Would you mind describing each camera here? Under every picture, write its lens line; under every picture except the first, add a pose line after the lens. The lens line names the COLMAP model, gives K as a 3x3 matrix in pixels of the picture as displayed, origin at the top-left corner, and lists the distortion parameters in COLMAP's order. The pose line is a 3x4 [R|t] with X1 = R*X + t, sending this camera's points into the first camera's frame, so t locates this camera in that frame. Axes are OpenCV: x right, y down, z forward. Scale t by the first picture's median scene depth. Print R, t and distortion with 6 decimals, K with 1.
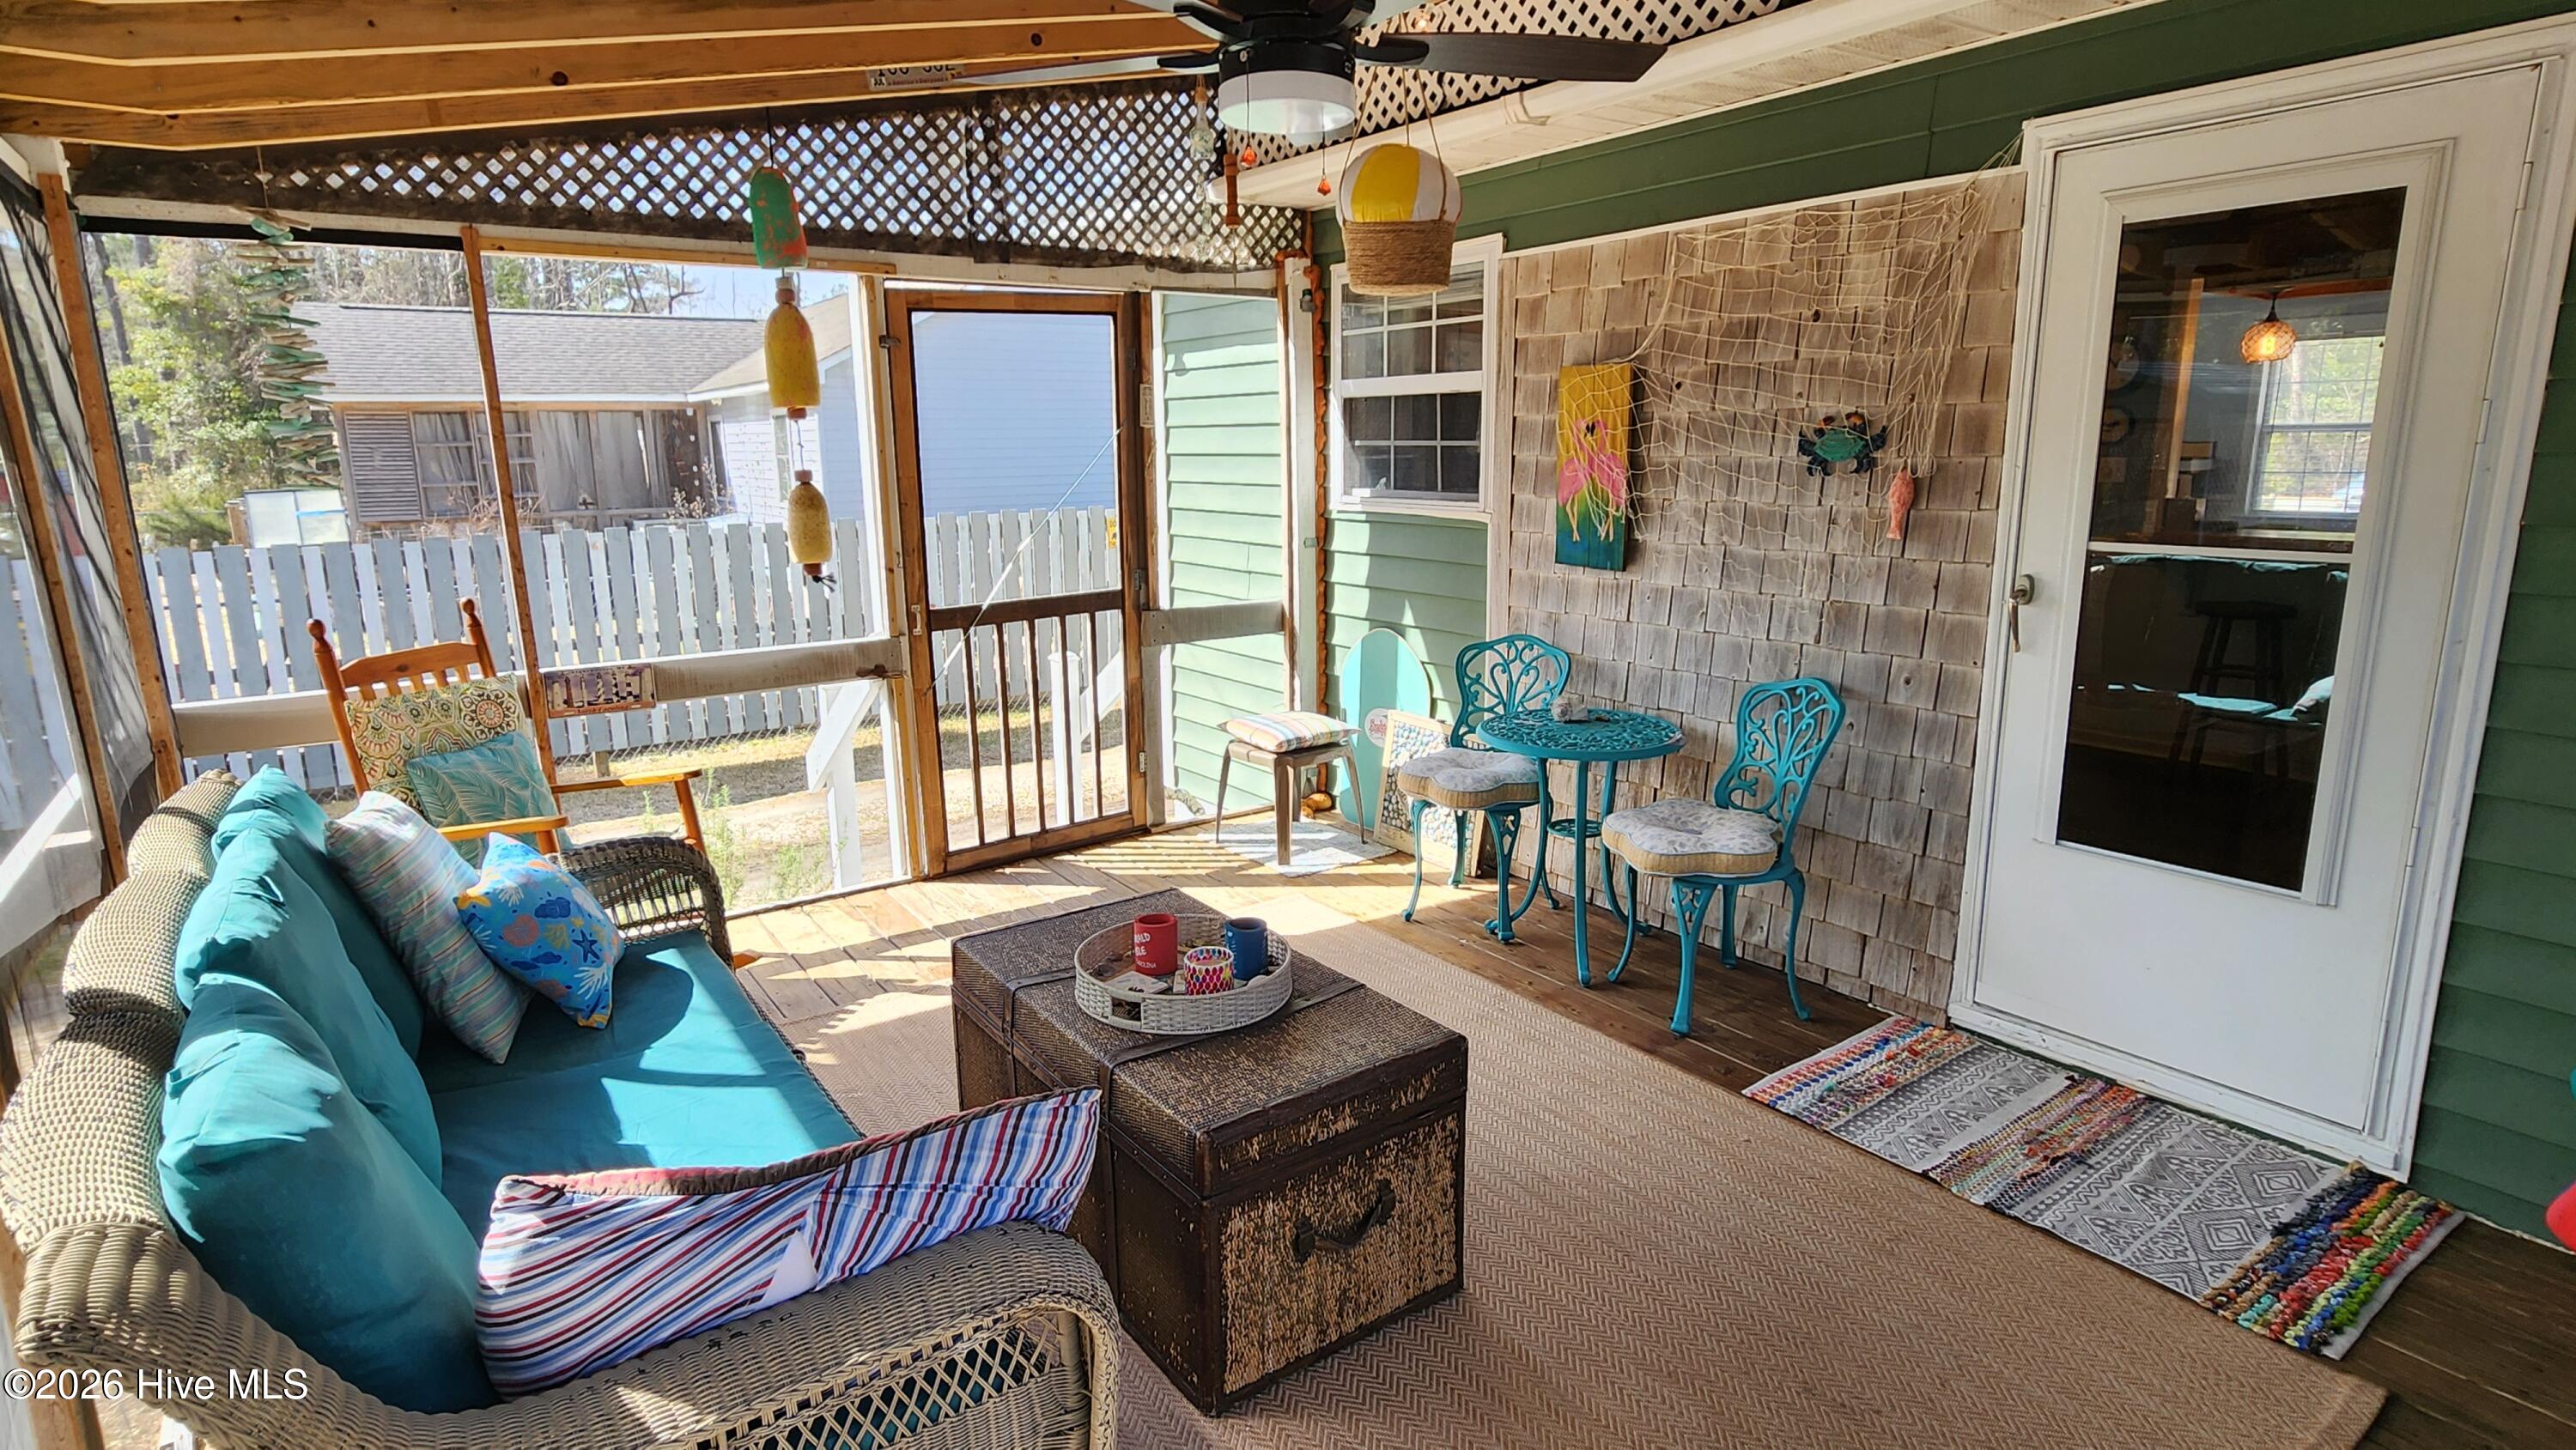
lens RADIAL K [[1313.6, 0, 1273.2], [0, 1313.6, 715.8], [0, 0, 1]] dist [-0.011272, 0.007584]
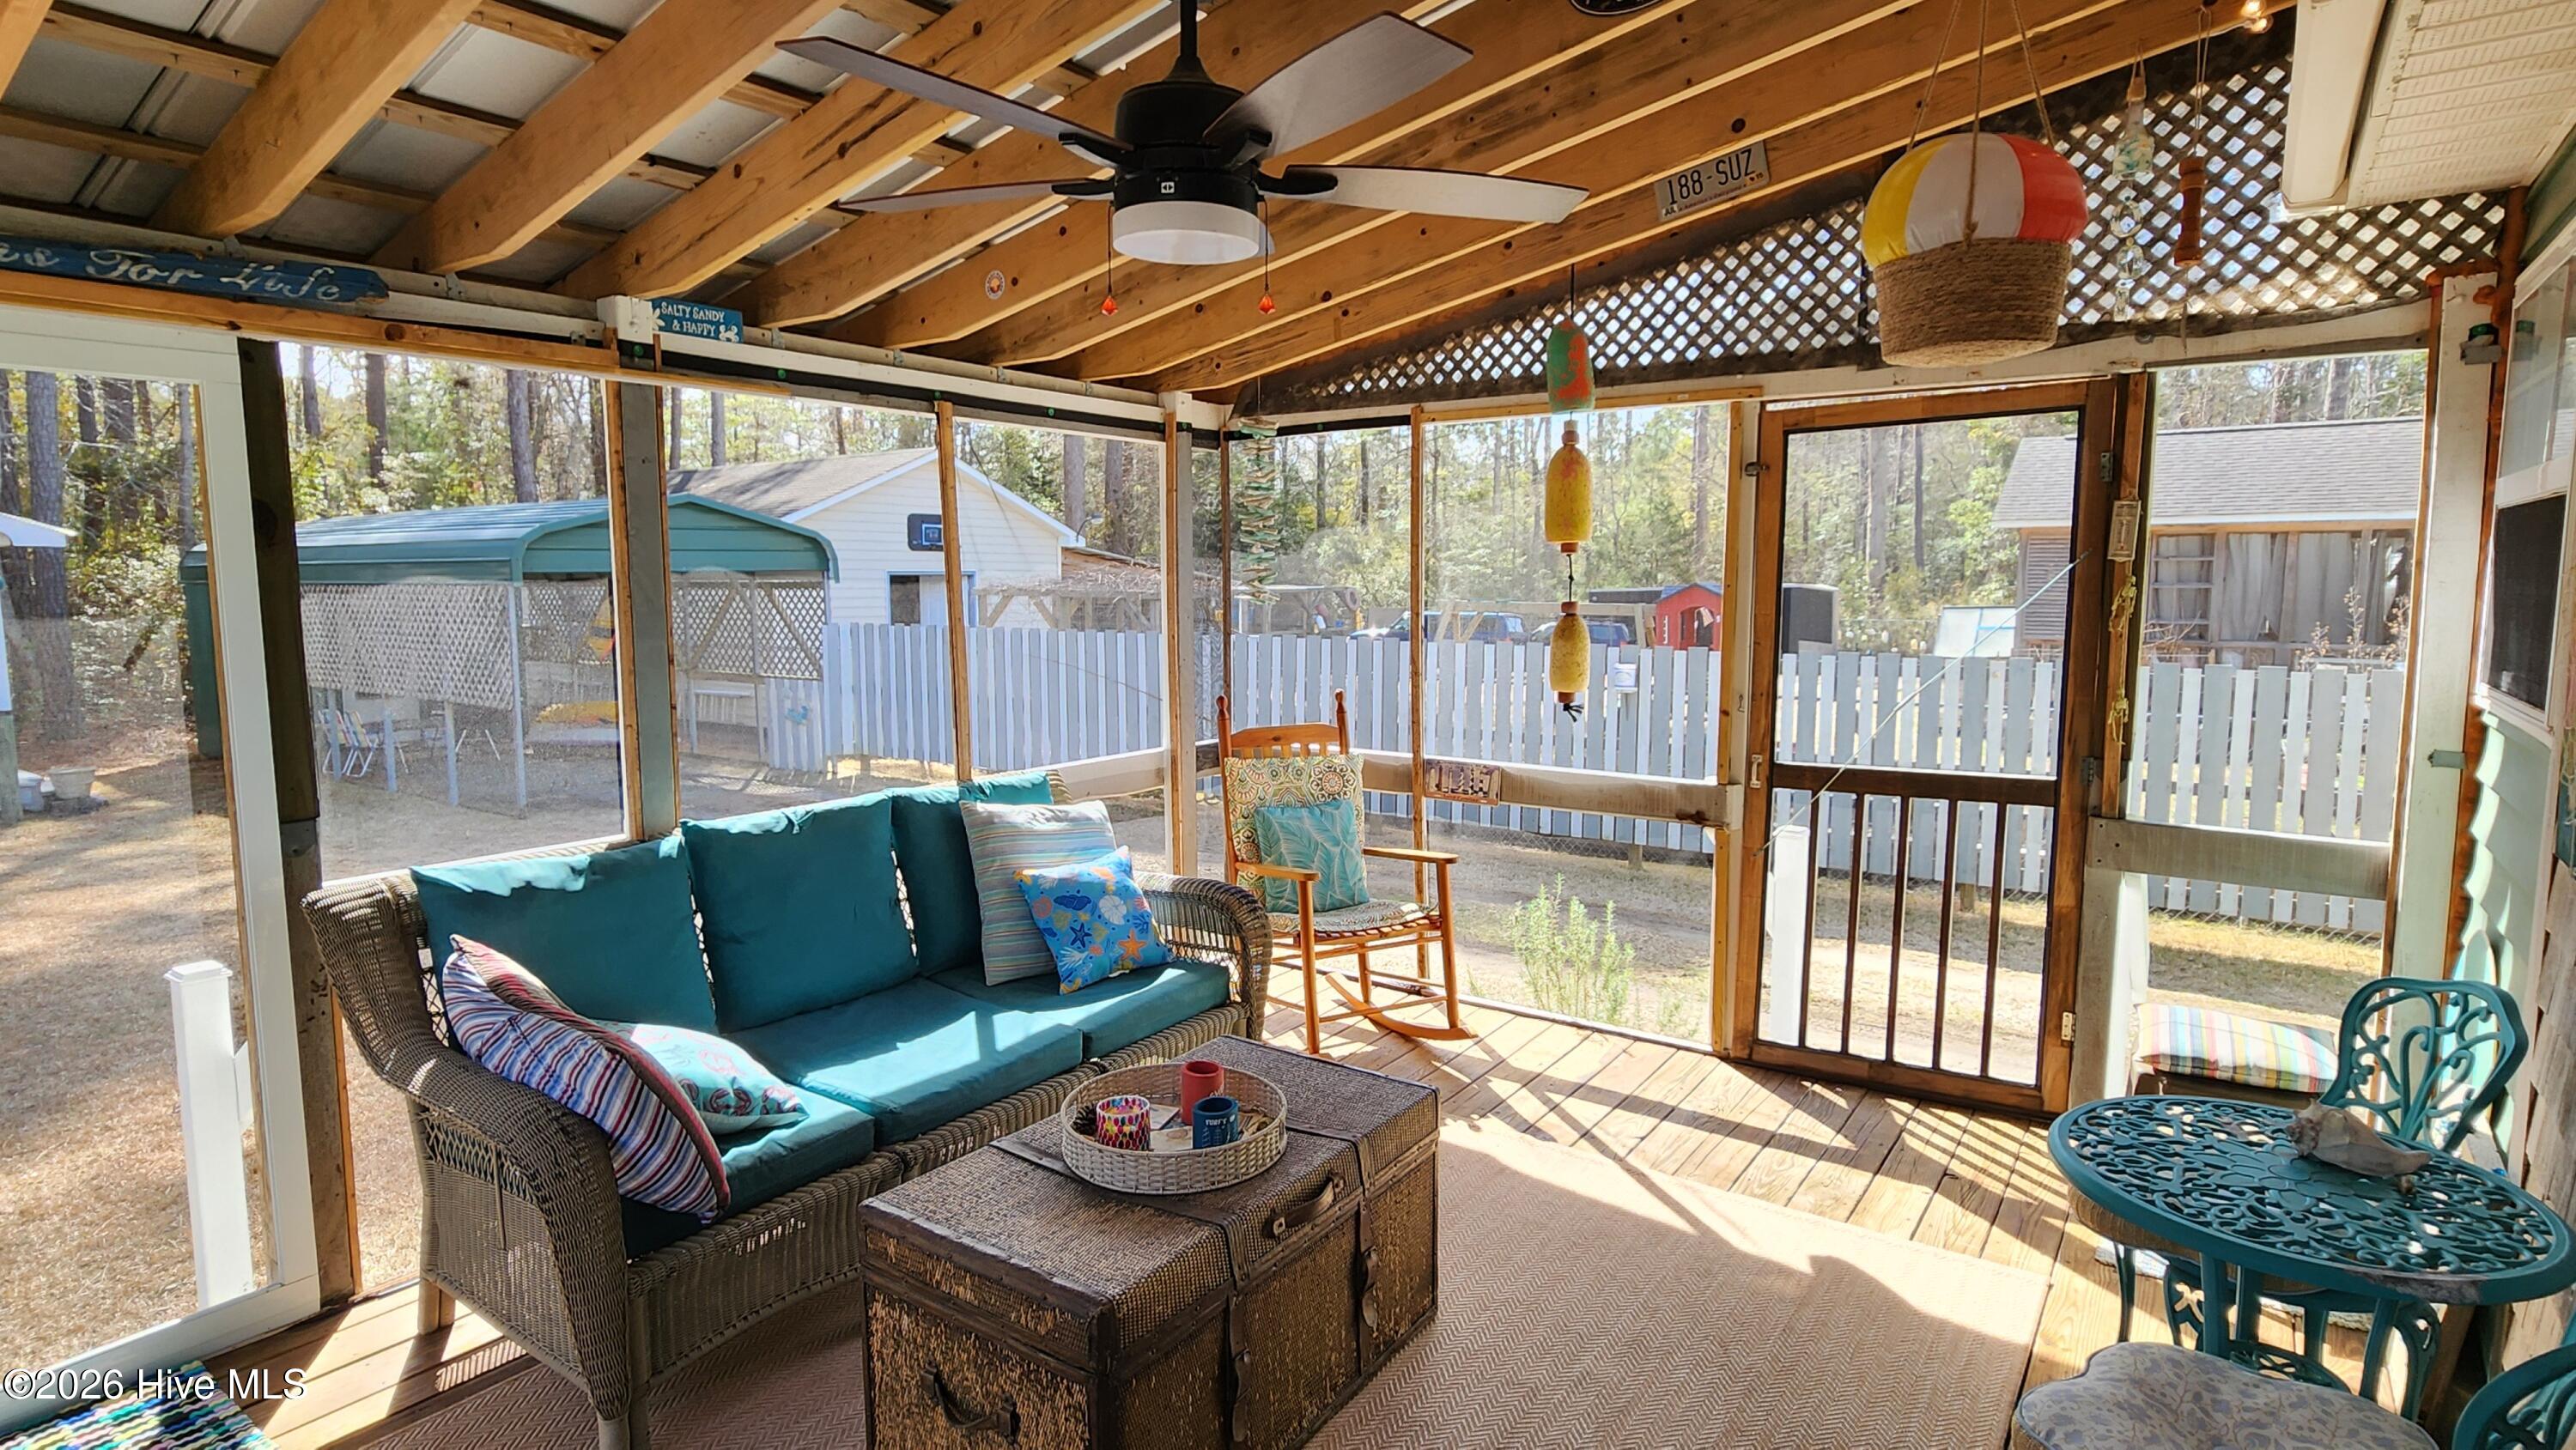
lens RADIAL K [[1313.6, 0, 1274.9], [0, 1313.6, 718.3], [0, 0, 1]] dist [-0.011272, 0.007584]
pose [[0.330023, 0.115492, -0.936881, 0.440877], [-0.197218, 0.979021, 0.051216, -0.086717], [0.923141, 0.167867, 0.345877, 0.365749]]
